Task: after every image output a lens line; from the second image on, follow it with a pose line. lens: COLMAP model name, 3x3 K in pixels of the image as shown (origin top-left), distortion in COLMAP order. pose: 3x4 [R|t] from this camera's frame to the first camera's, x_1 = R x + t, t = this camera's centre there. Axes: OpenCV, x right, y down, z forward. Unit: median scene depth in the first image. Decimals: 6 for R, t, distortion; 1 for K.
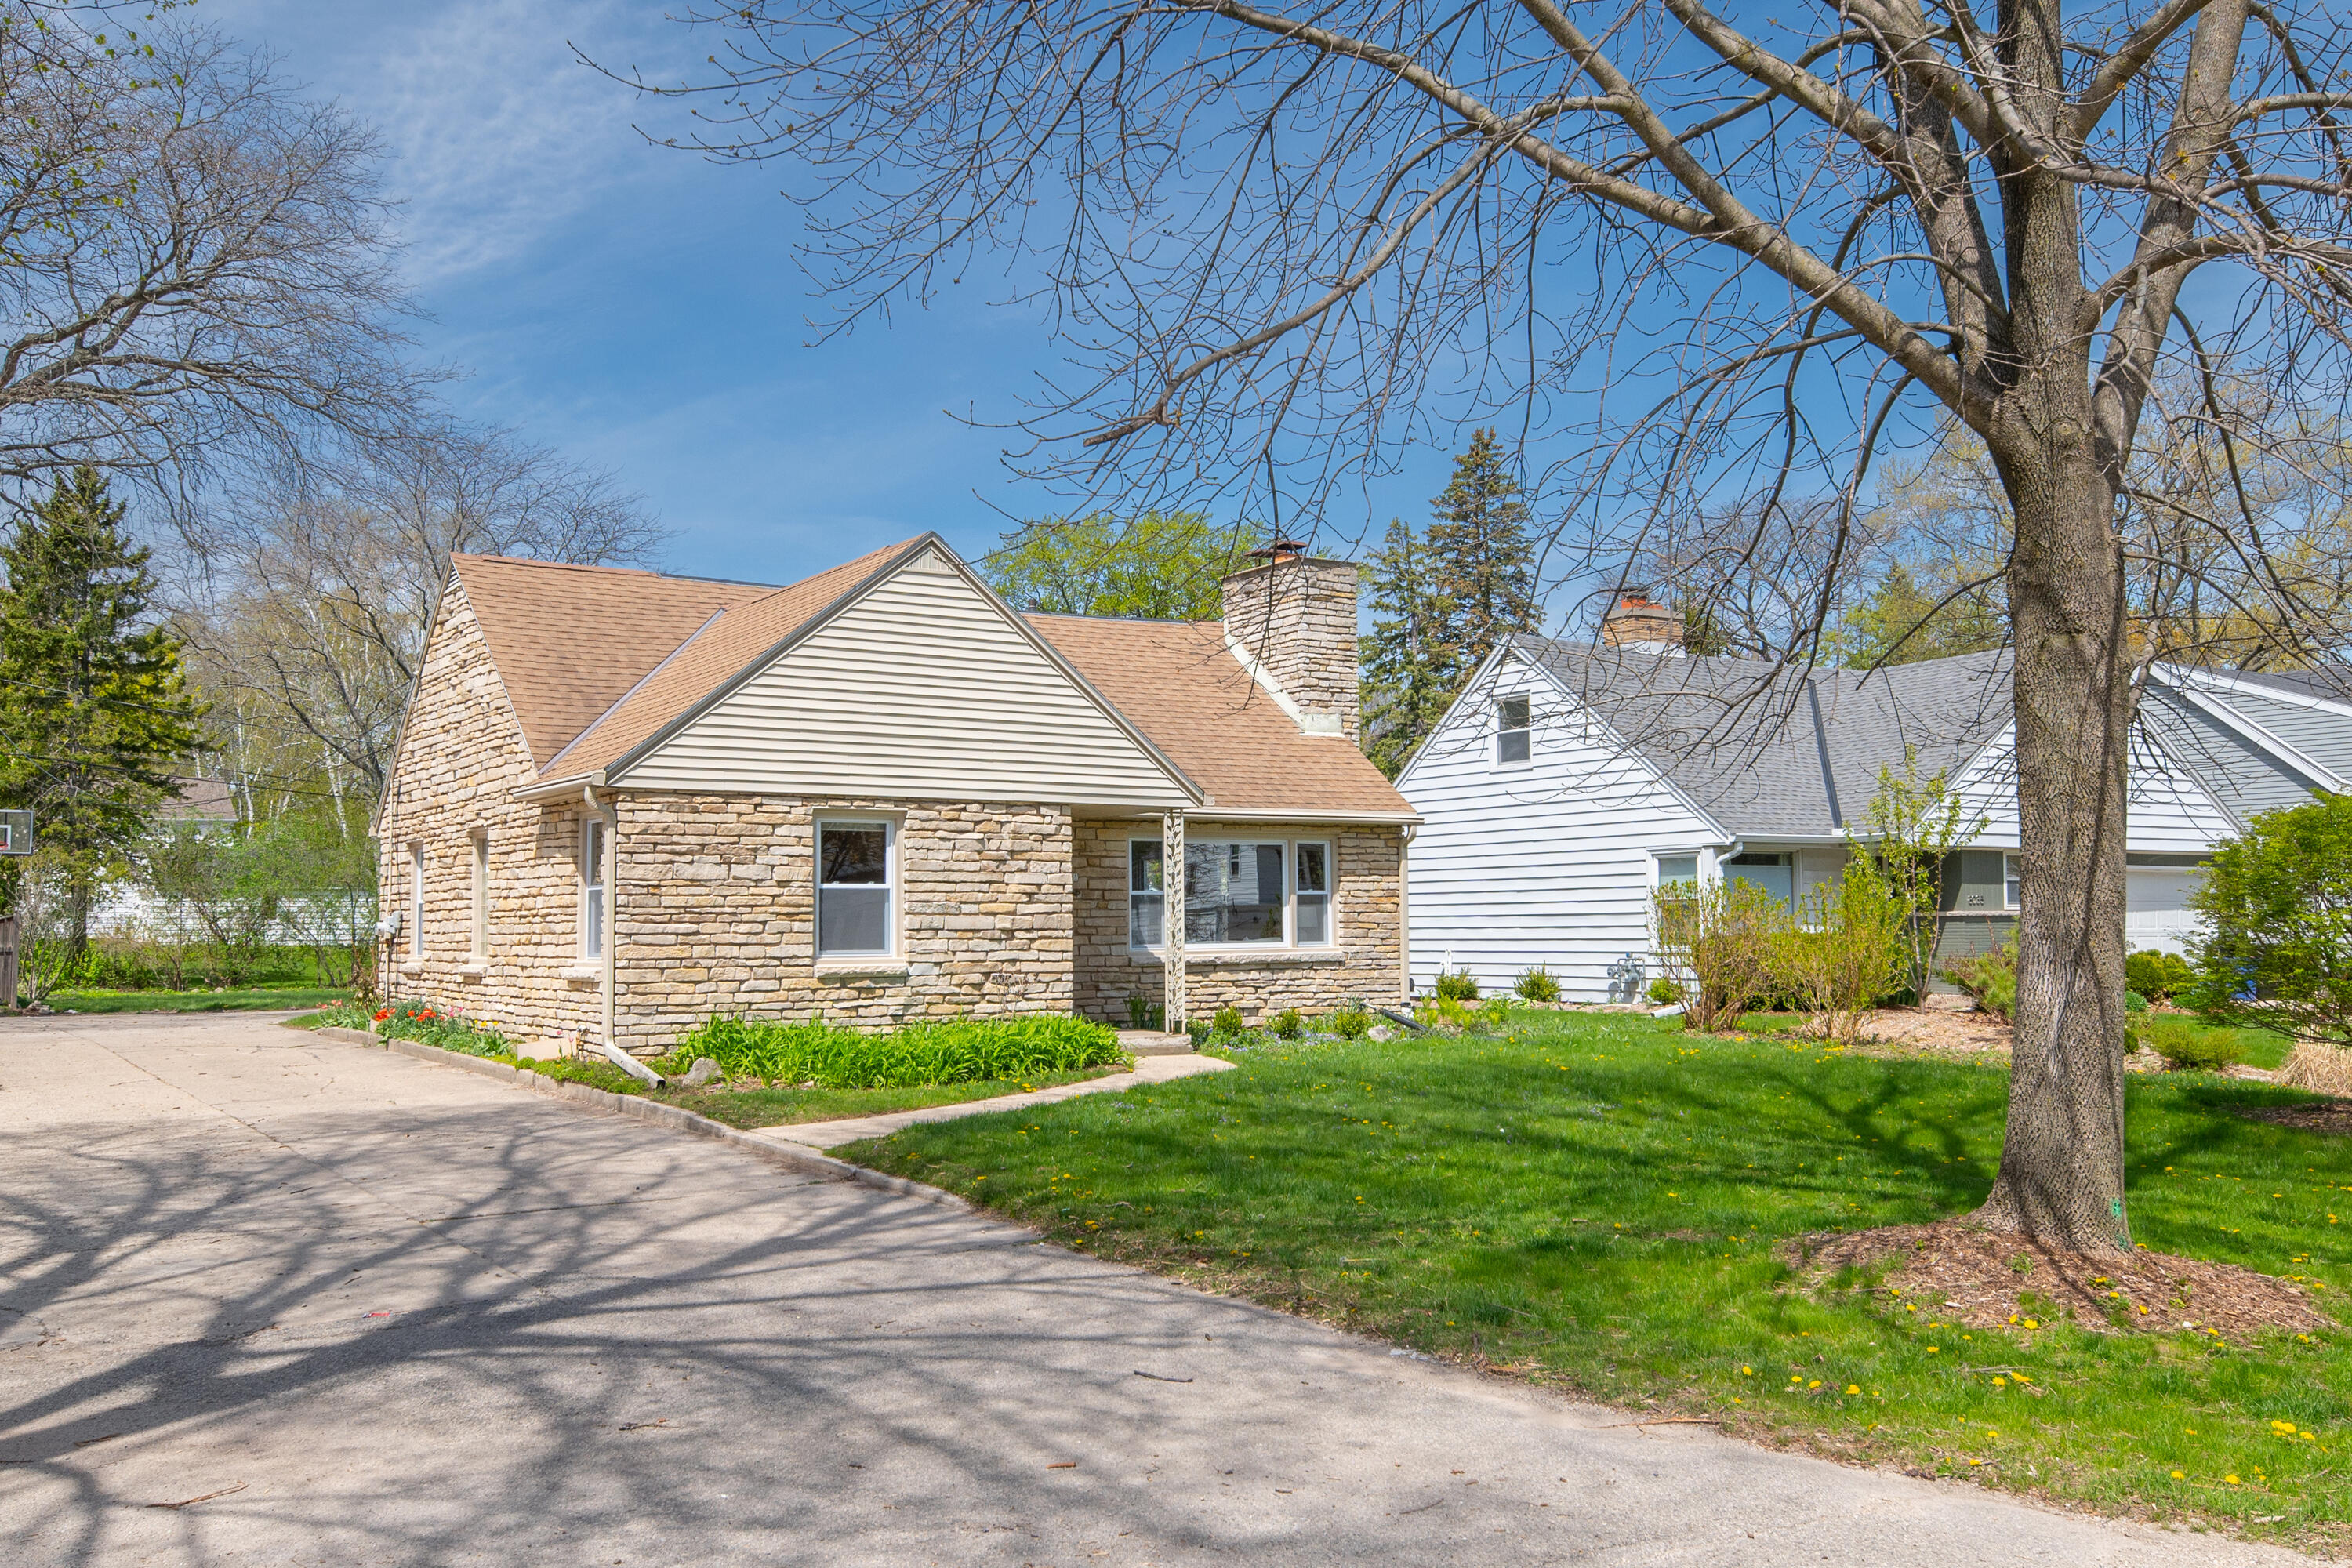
lens RADIAL K [[2041.4, 0, 1173.8], [0, 2041.4, 785.2], [0, 0, 1]] dist [-0.054349, -0.005364]
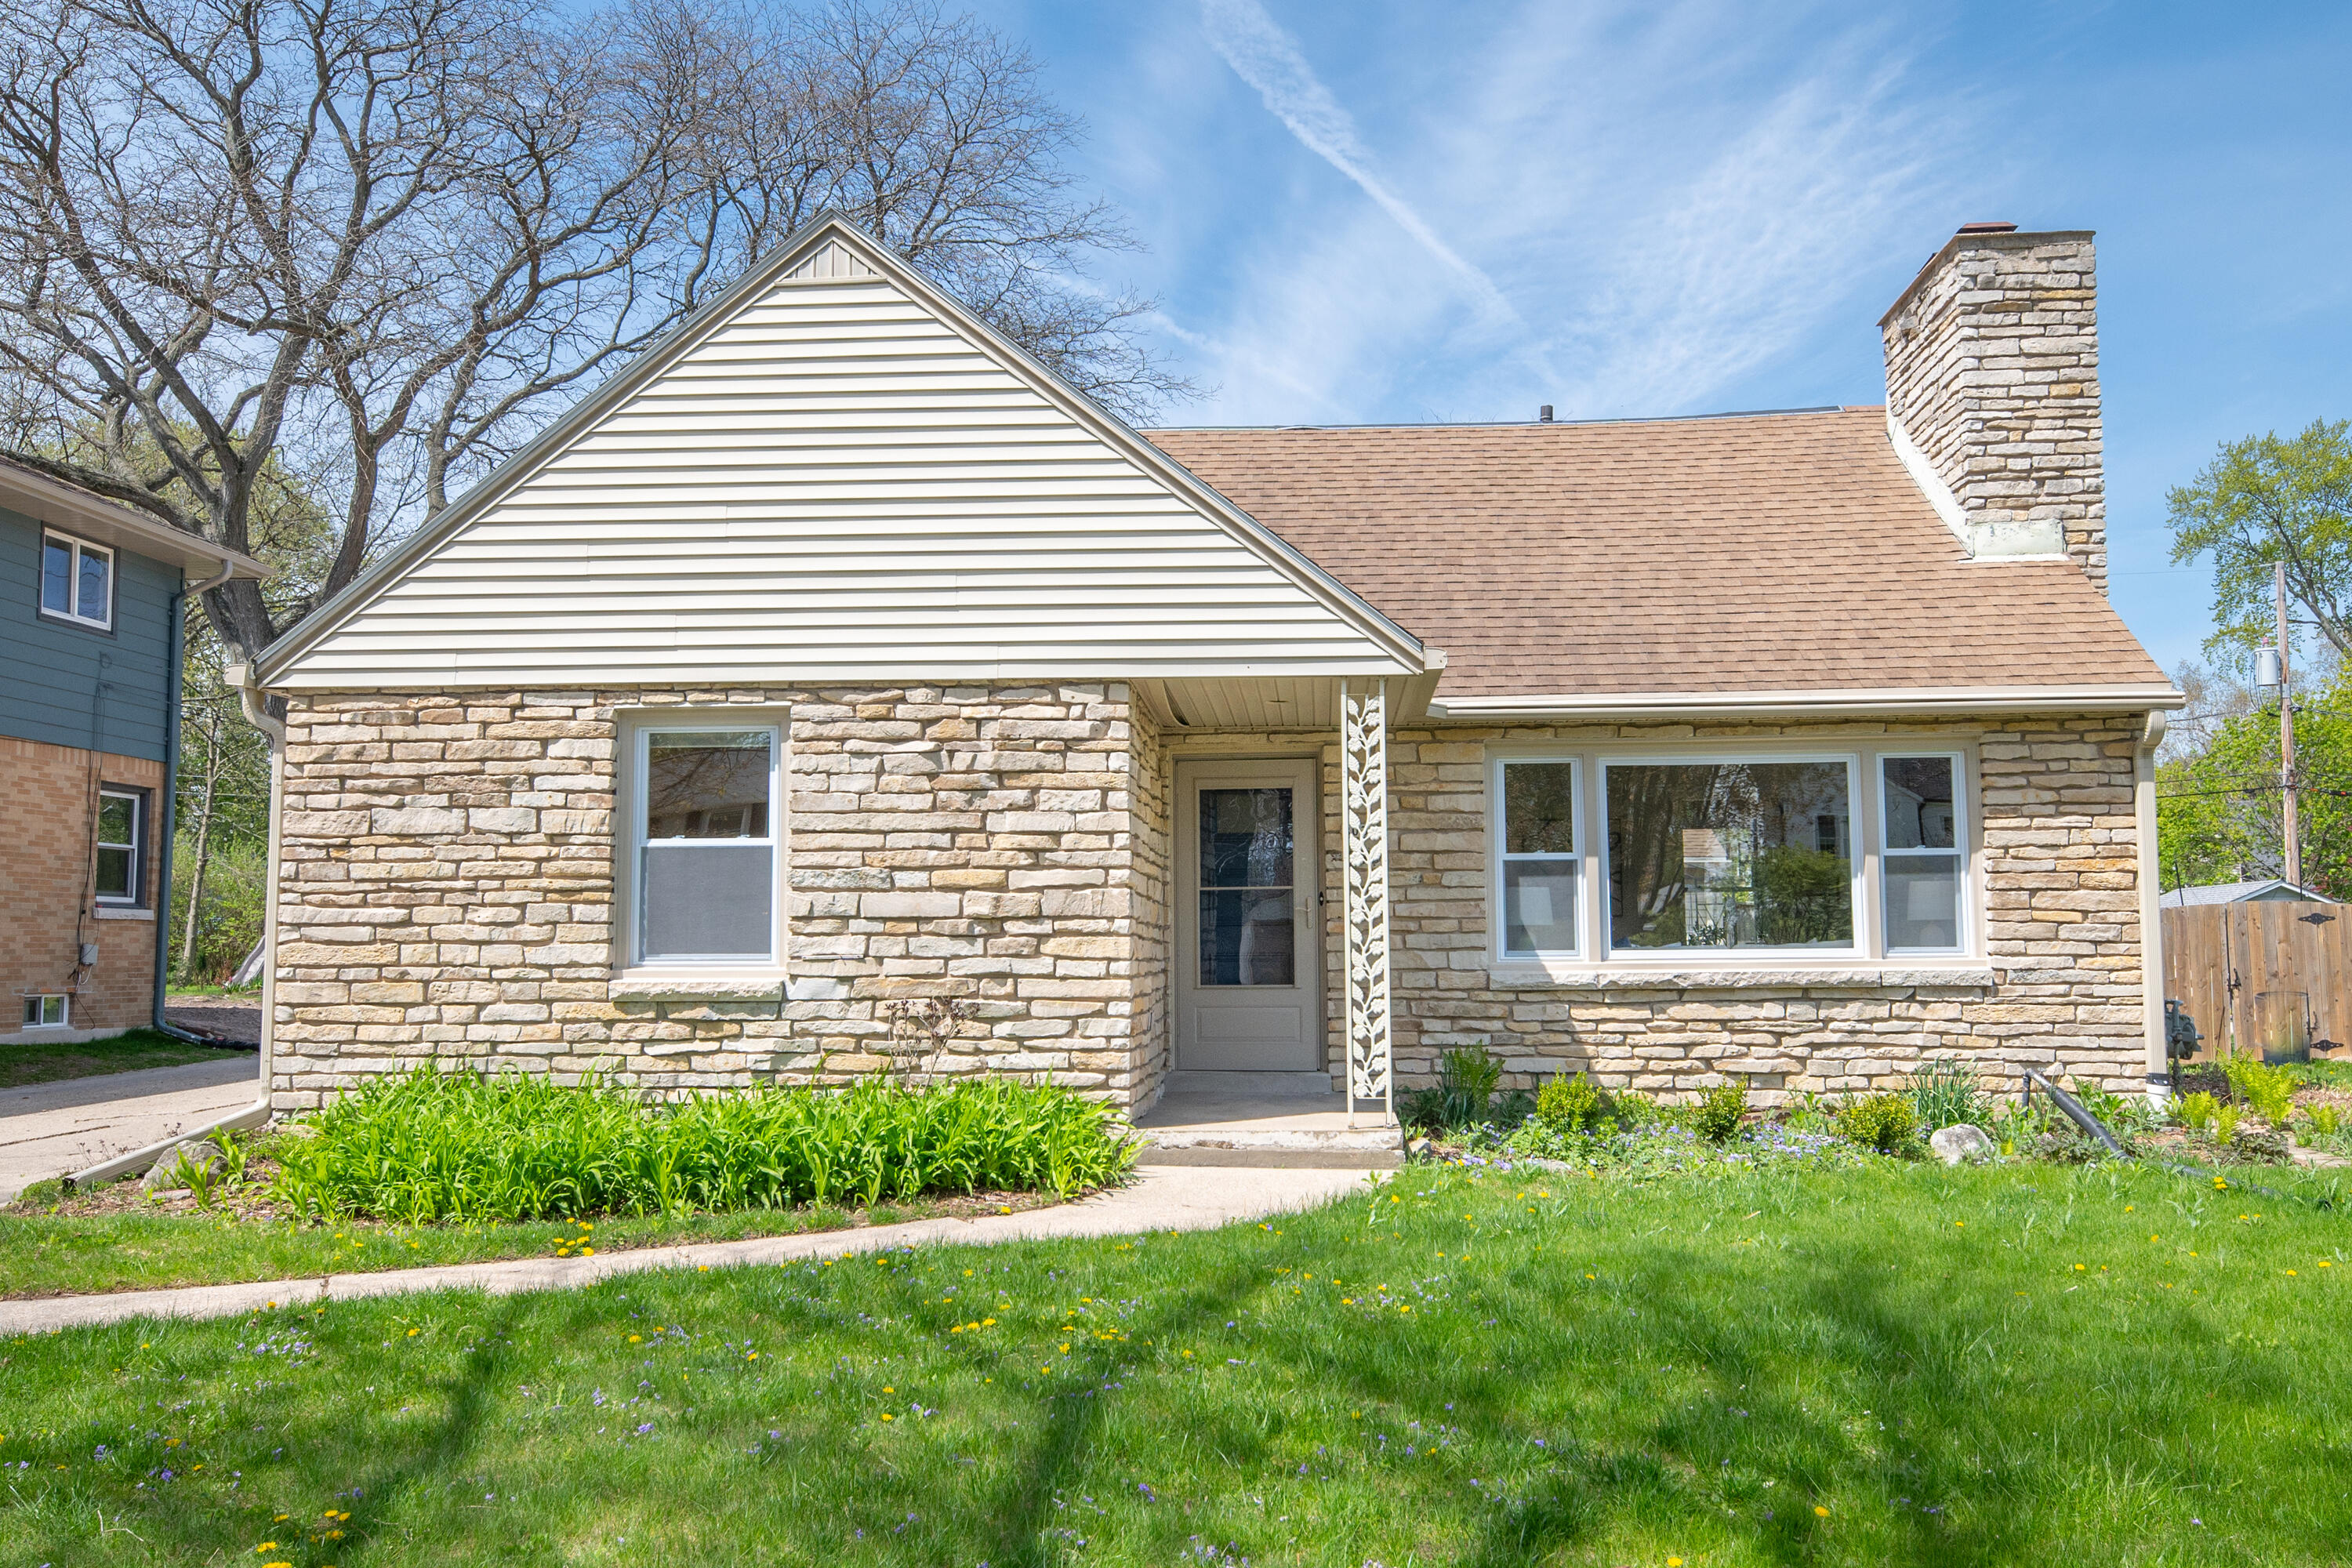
lens RADIAL K [[1874.3, 0, 1173.2], [0, 1874.3, 792.9], [0, 0, 1]] dist [0.004320, 0.002263]
pose [[0.790490, -0.046098, -0.610738, 0.262935], [0.040665, 0.998913, -0.022764, 0.051610], [0.611124, -0.006841, 0.791505, 0.644703]]
